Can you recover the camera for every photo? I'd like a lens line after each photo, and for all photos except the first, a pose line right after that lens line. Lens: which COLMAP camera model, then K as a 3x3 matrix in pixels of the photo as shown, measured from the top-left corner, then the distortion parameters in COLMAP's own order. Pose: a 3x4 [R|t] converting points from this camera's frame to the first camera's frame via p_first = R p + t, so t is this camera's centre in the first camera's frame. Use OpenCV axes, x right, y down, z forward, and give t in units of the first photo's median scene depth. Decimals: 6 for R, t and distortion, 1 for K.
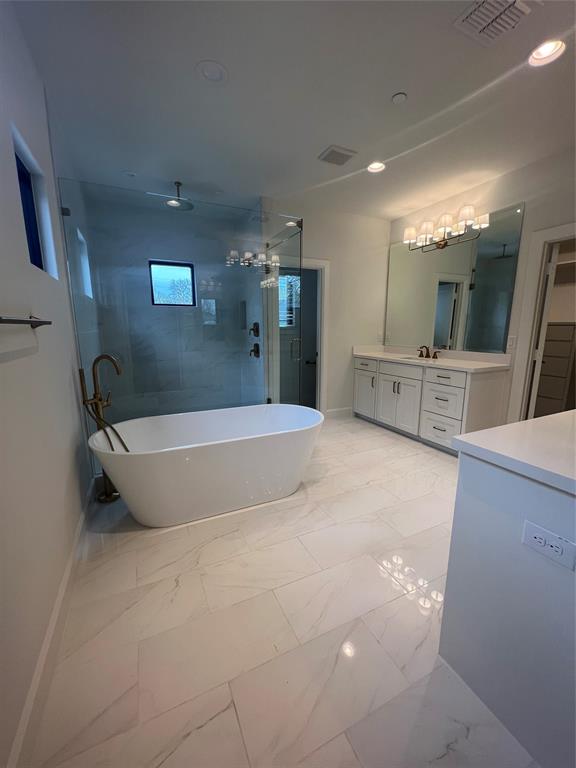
lens RADIAL K [[307.7, 0, 289.0], [0, 307.7, 383.2], [0, 0, 1]] dist [-0.000458, -0.000006]
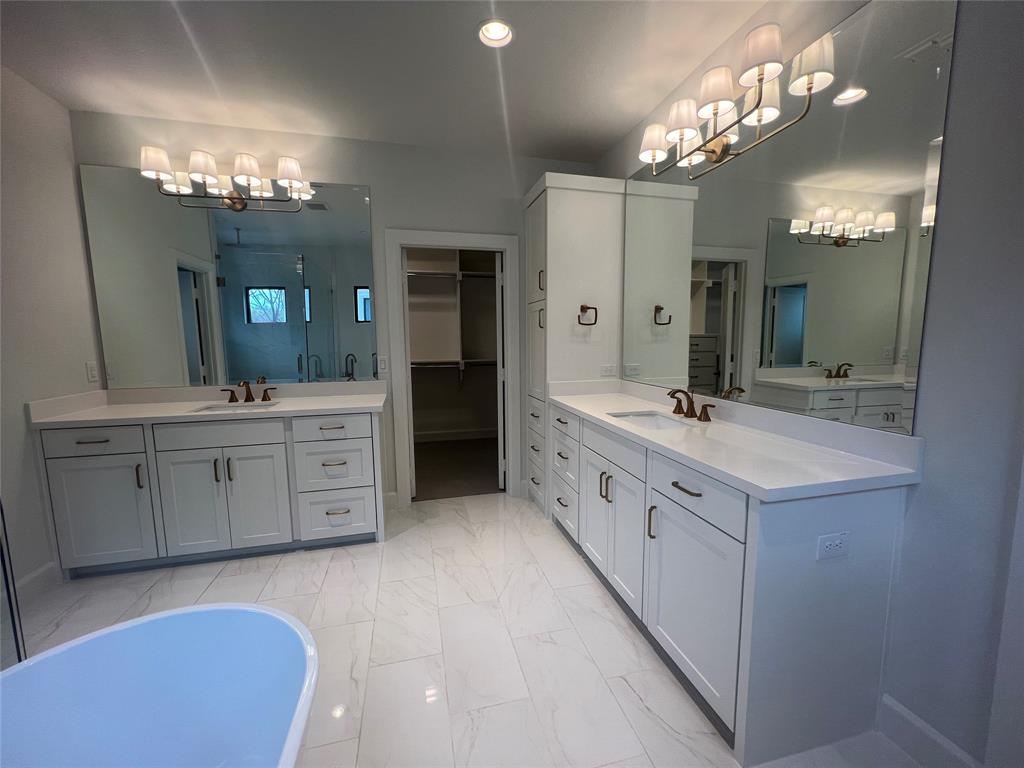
lens RADIAL K [[410.2, 0, 505.8], [0, 410.2, 386.9], [0, 0, 1]] dist [-0.000458, -0.000006]
pose [[0.212911, -0.113364, 0.970473, -0.173070], [0.185620, 0.979851, 0.073737, -0.080113], [-0.959278, 0.164440, 0.229663, 0.396116]]
